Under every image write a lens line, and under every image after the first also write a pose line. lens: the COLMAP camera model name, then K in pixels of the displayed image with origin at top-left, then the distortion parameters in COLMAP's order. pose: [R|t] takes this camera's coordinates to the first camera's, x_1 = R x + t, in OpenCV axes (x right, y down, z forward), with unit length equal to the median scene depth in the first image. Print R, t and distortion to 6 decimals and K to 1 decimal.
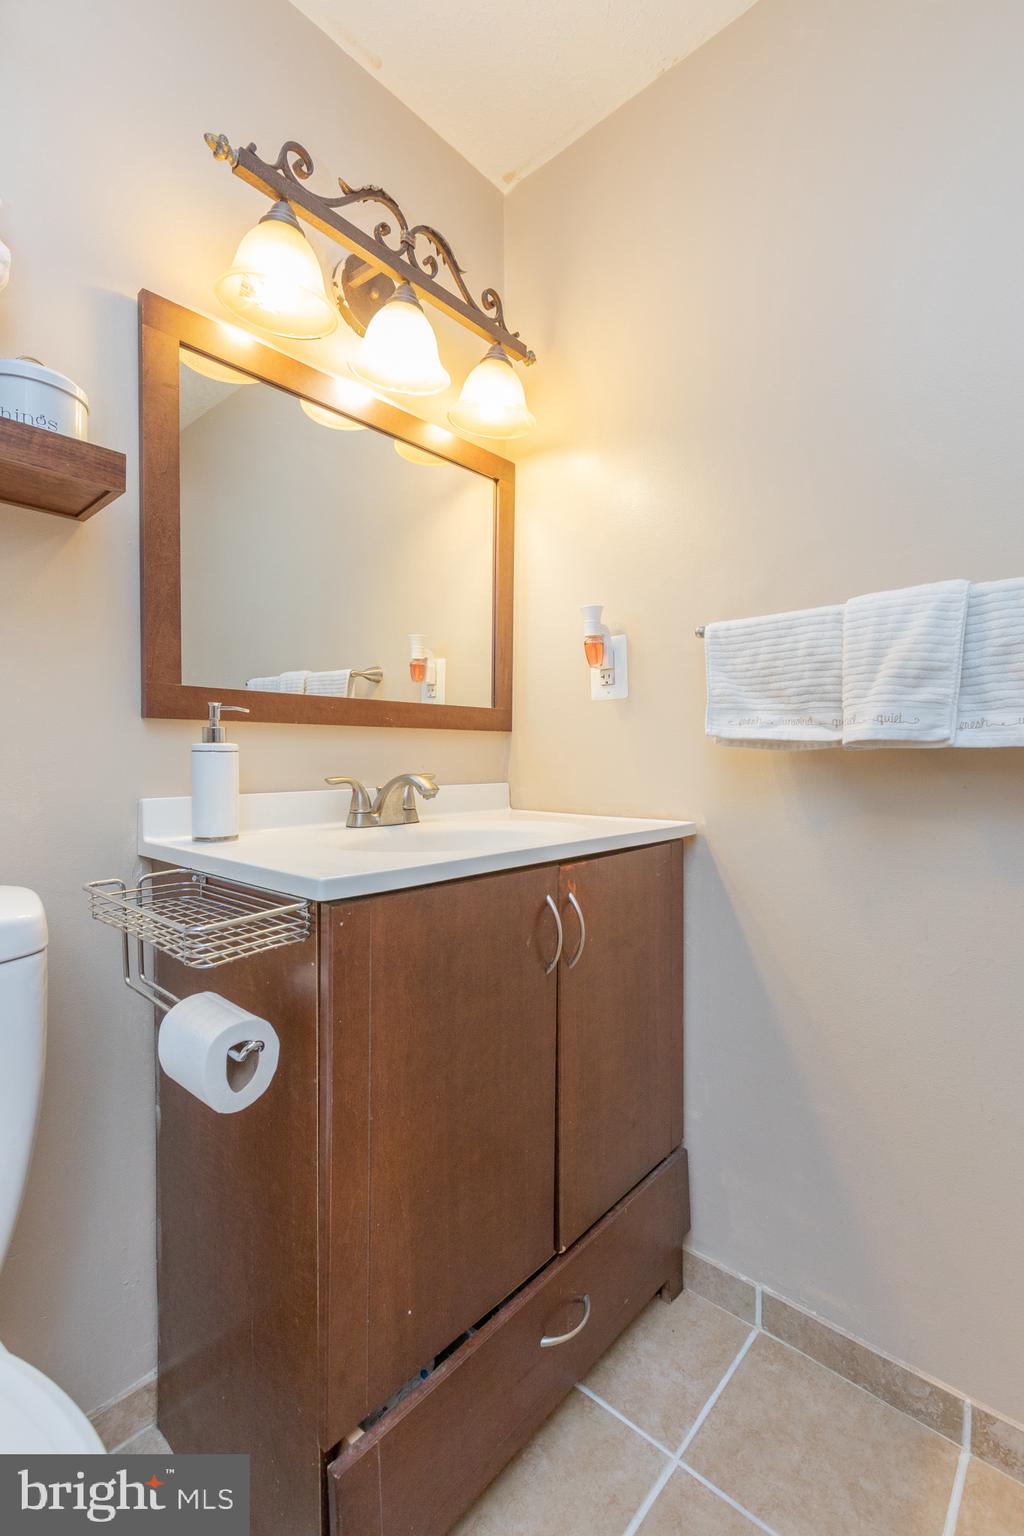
lens RADIAL K [[684.0, 0, 501.5], [0, 684.0, 766.8], [0, 0, 1]] dist [-0.001595, -0.000511]
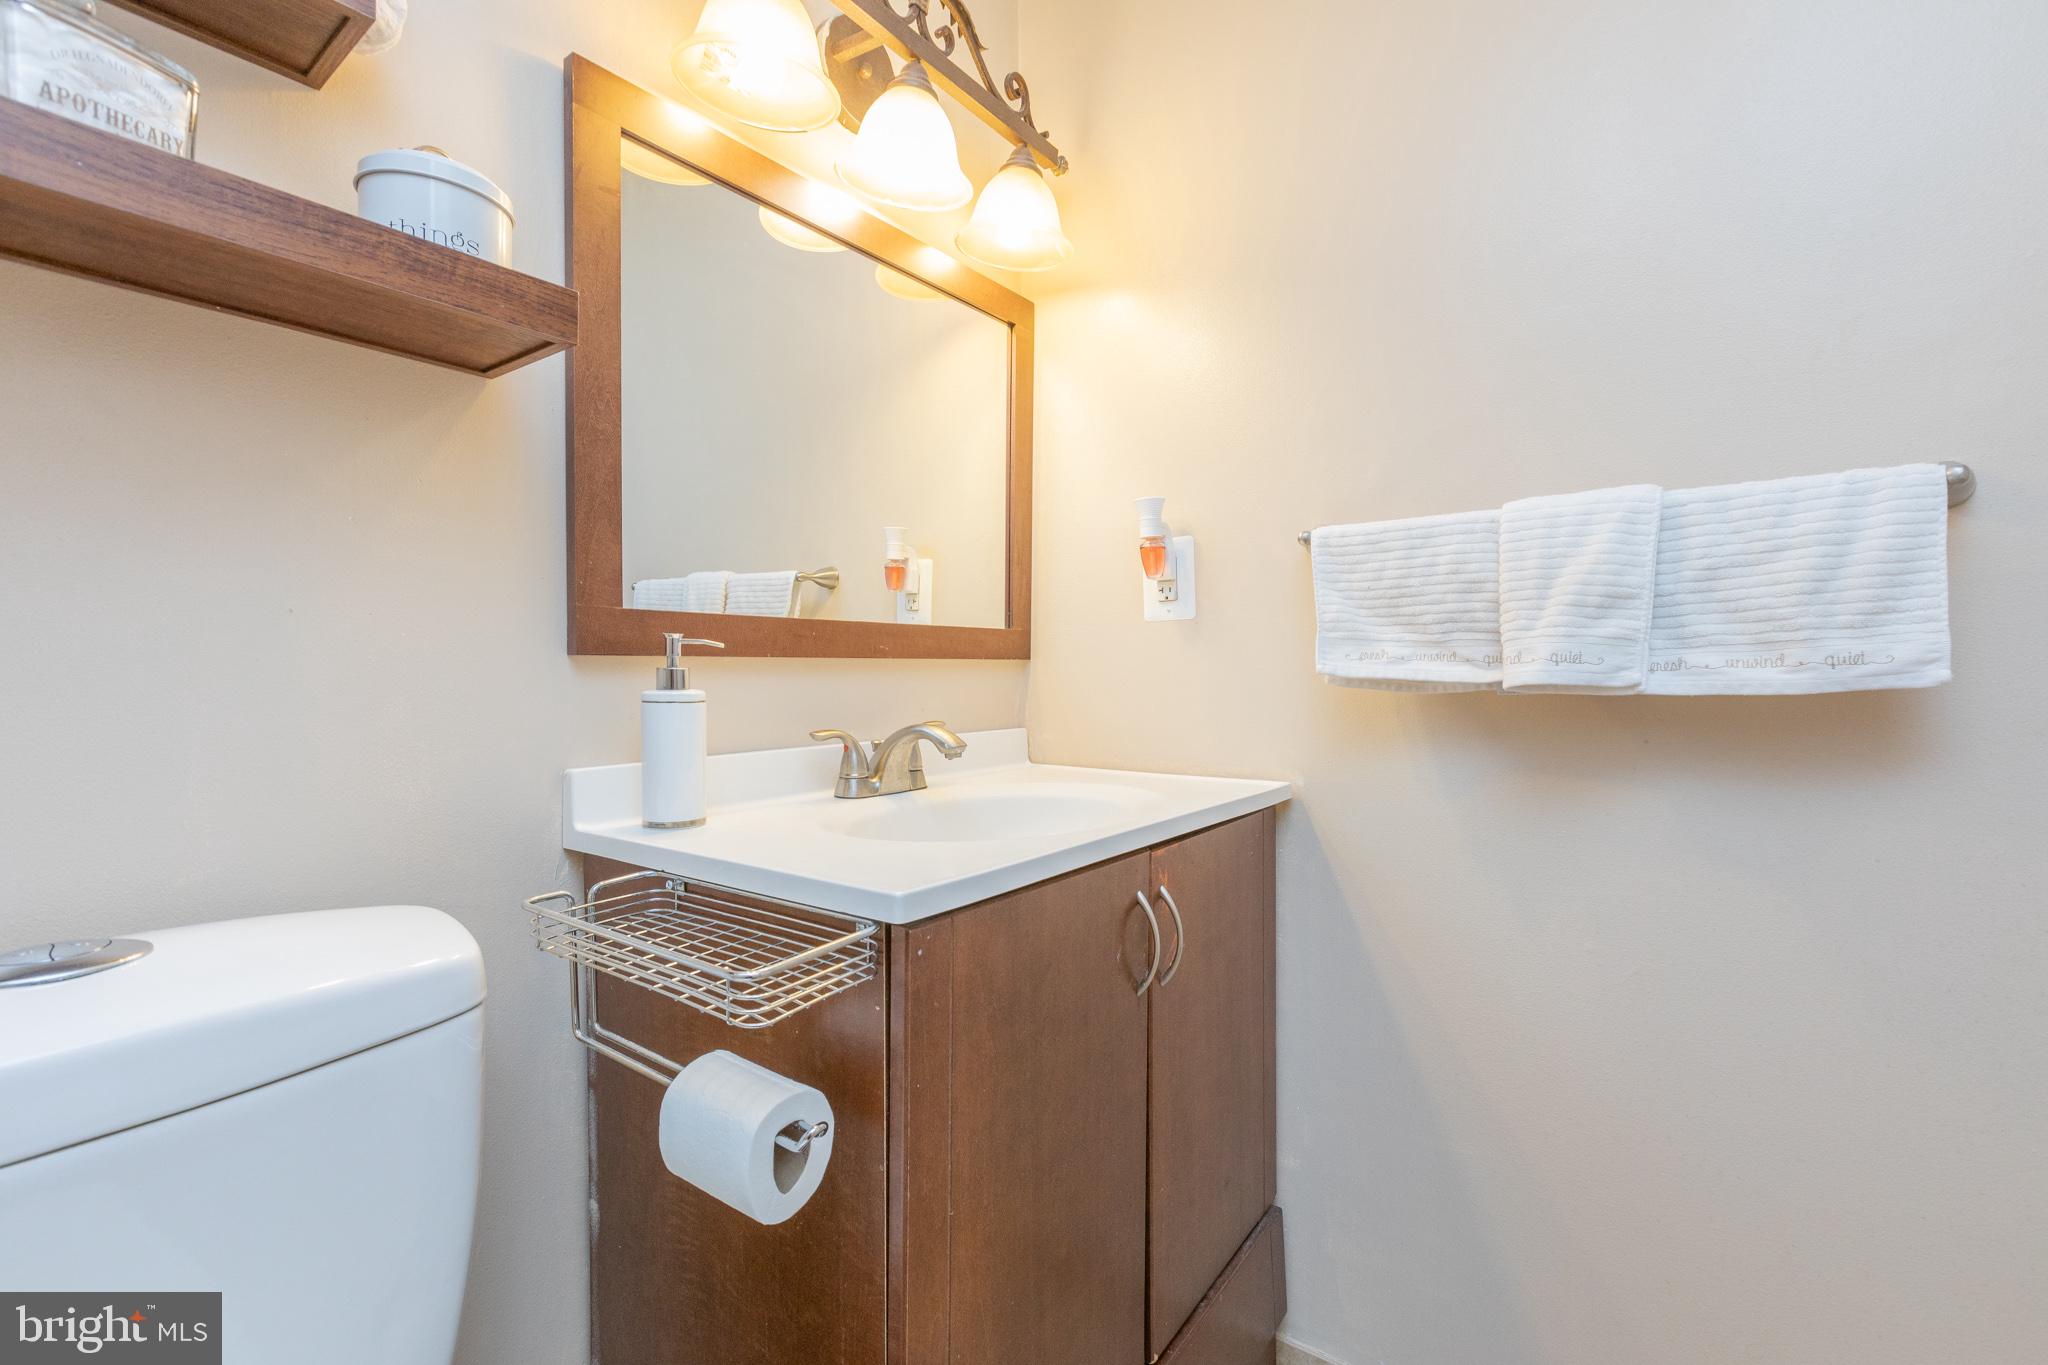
lens RADIAL K [[912.0, 0, 1009.3], [0, 912.0, 678.5], [0, 0, 1]] dist [-0.001595, -0.000511]
pose [[0.994931, -0.003892, 0.100487, -0.165310], [0.004258, 0.999985, -0.003424, -0.041742], [-0.100472, 0.003835, 0.994932, 0.012754]]
